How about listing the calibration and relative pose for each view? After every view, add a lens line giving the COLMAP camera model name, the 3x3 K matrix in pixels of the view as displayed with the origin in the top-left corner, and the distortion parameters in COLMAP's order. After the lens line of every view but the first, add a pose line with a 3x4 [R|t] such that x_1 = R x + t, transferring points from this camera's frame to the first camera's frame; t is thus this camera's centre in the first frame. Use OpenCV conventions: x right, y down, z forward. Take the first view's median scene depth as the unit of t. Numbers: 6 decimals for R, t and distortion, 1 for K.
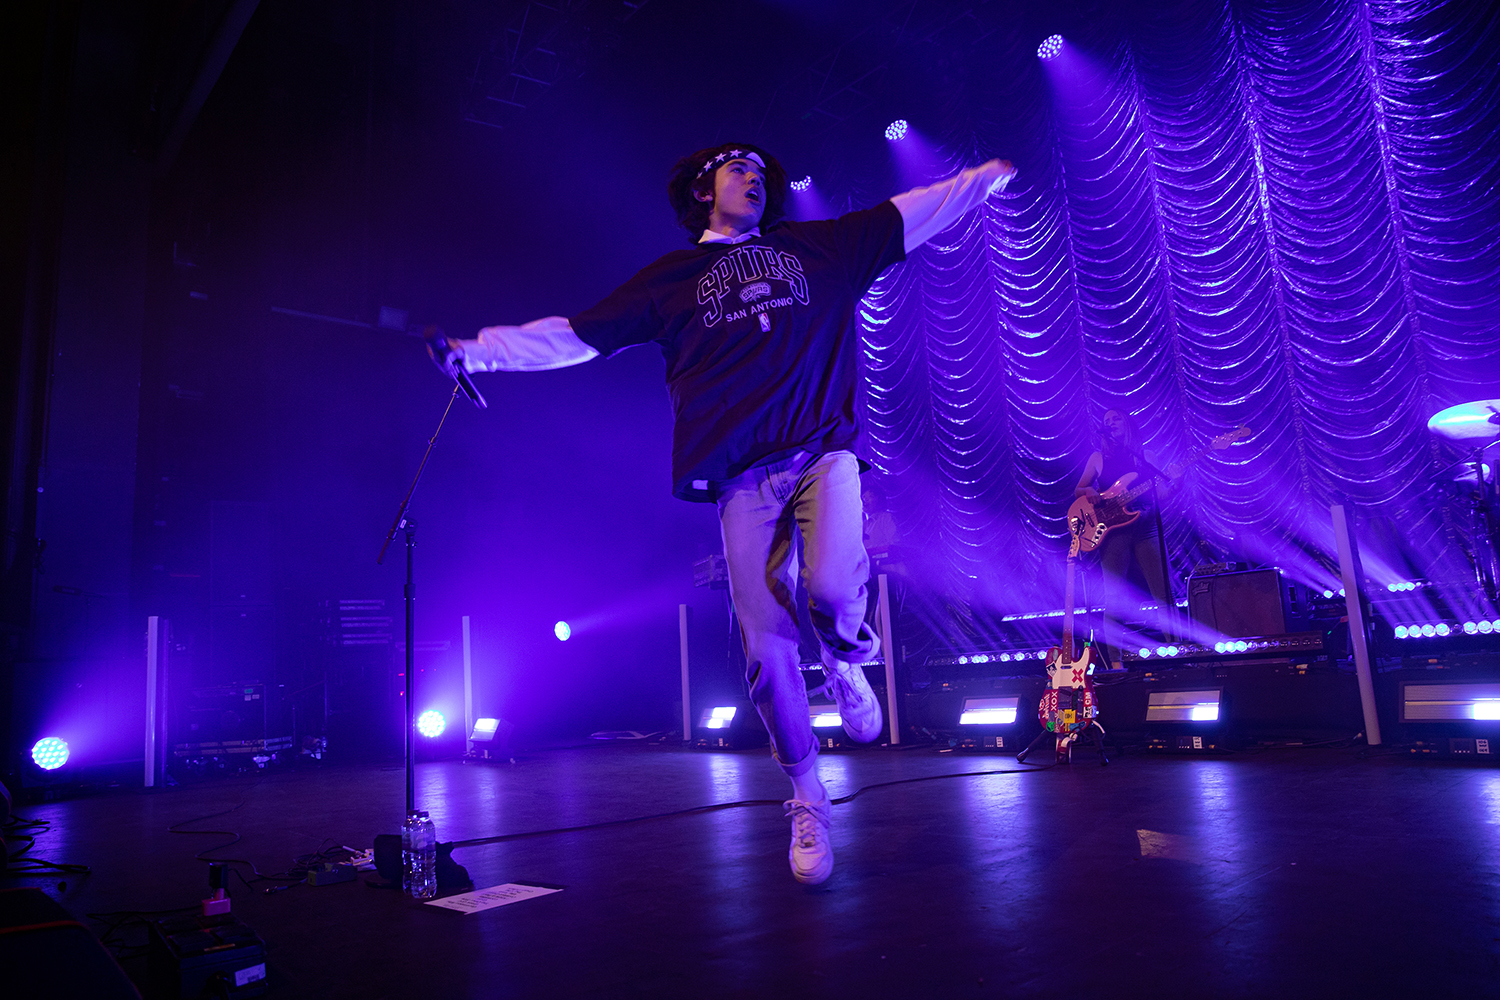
lens RADIAL K [[1033.6, 0, 764.9], [0, 1033.6, 489.8], [0, 0, 1]] dist [-0.054077, 0.026293]
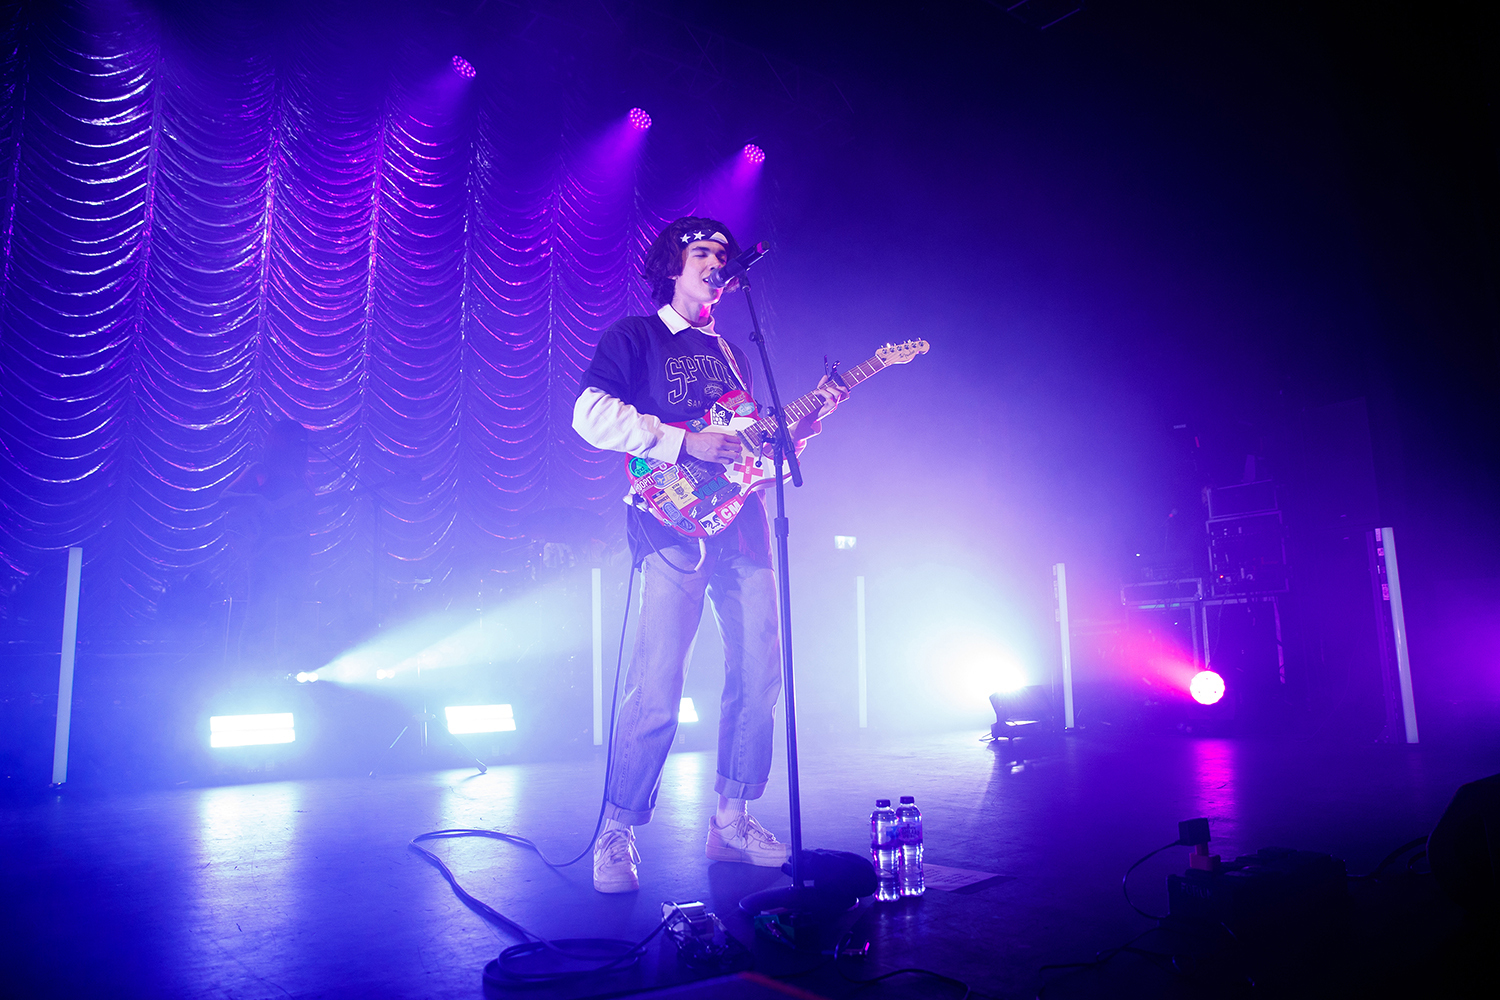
lens RADIAL K [[1033.6, 0, 740.4], [0, 1033.6, 477.6], [0, 0, 1]] dist [-0.054077, 0.026293]
pose [[0.072066, 0.226347, 0.971377, -0.410754], [-0.155176, 0.964595, -0.213254, 0.082669], [-0.985255, -0.135366, 0.104638, 0.354994]]
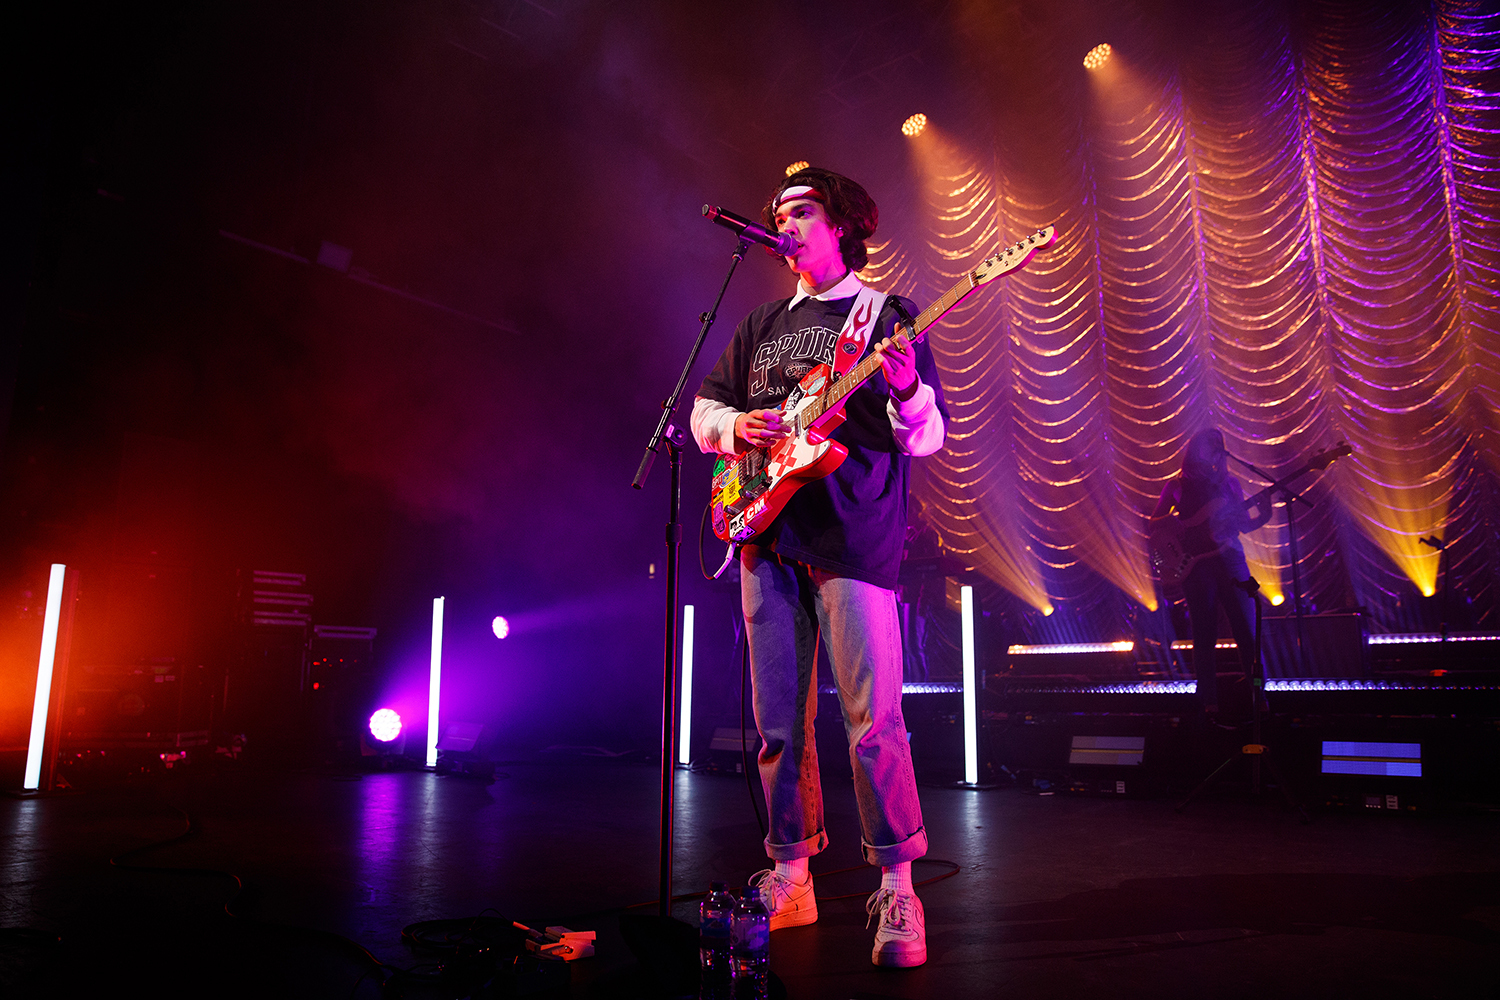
lens RADIAL K [[1033.6, 0, 758.1], [0, 1033.6, 485.5], [0, 0, 1]] dist [-0.054077, 0.026293]
pose [[0.986099, 0.093930, 0.137064, -0.135707], [-0.090516, 0.995414, -0.030951, 0.027798], [-0.139343, 0.018114, 0.990078, 0.110945]]
